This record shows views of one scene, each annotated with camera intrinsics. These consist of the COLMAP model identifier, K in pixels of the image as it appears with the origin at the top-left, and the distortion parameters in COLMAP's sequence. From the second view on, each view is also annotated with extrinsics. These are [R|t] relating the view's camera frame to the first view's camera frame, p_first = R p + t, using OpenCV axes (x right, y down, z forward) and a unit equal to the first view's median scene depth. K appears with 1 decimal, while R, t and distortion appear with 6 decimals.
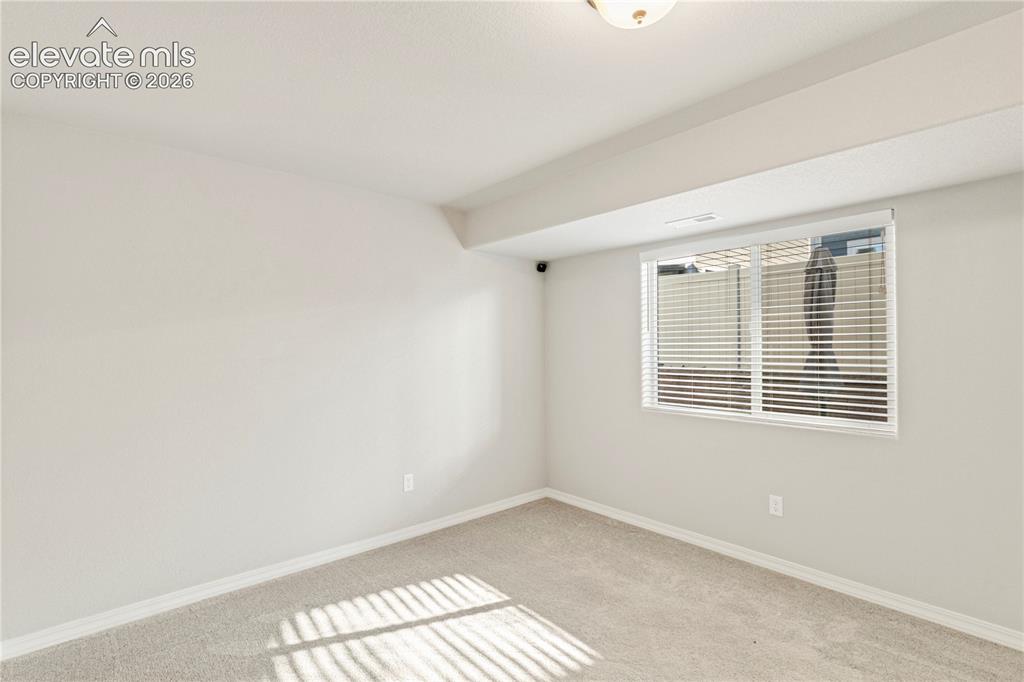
lens RADIAL K [[479.1, 0, 506.1], [0, 479.1, 340.7], [0, 0, 1]] dist [-0.000510, -0.000395]
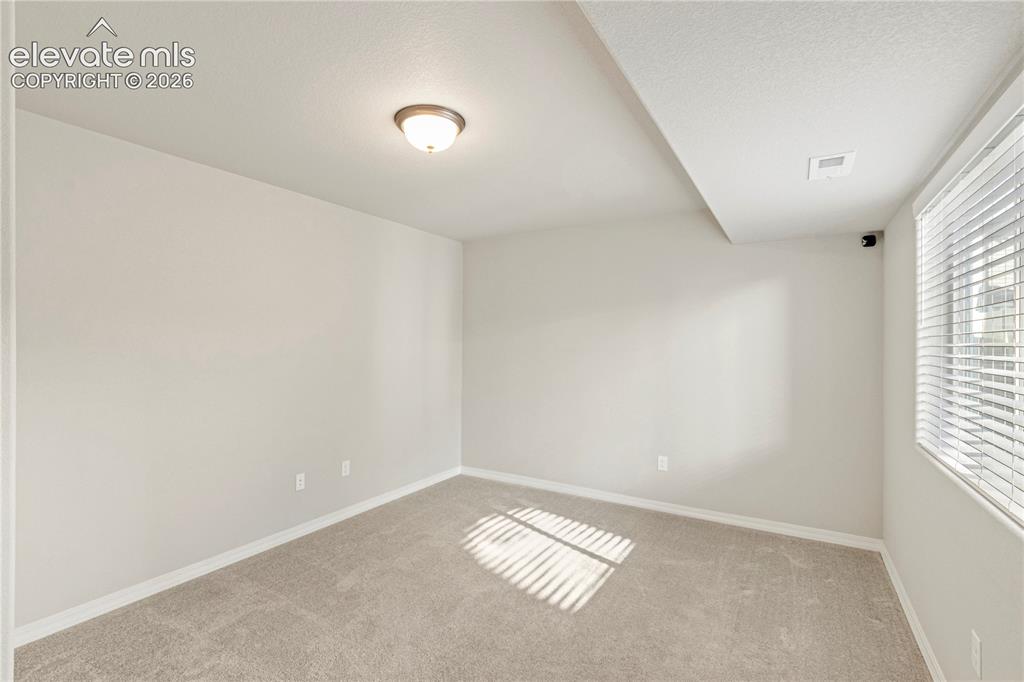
lens RADIAL K [[479.1, 0, 506.1], [0, 479.1, 340.7], [0, 0, 1]] dist [-0.000510, -0.000395]
pose [[0.299493, -0.000147, -0.954098, 1.055814], [0.001118, 0.999999, 0.000196, 0.003099], [0.954098, -0.001126, 0.299493, 0.410103]]
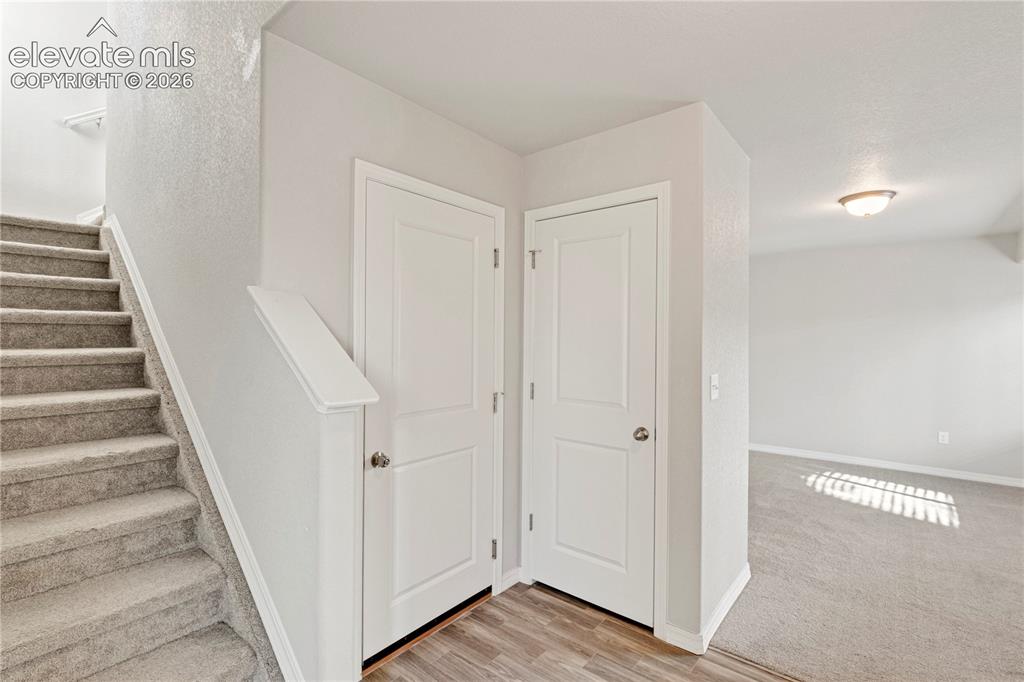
lens RADIAL K [[479.1, 0, 506.1], [0, 479.1, 340.7], [0, 0, 1]] dist [-0.000510, -0.000395]
pose [[0.159925, 0.015288, -0.987011, 1.365877], [0.003959, 0.999862, 0.016128, -0.032811], [0.987121, -0.006487, 0.159843, -0.718377]]
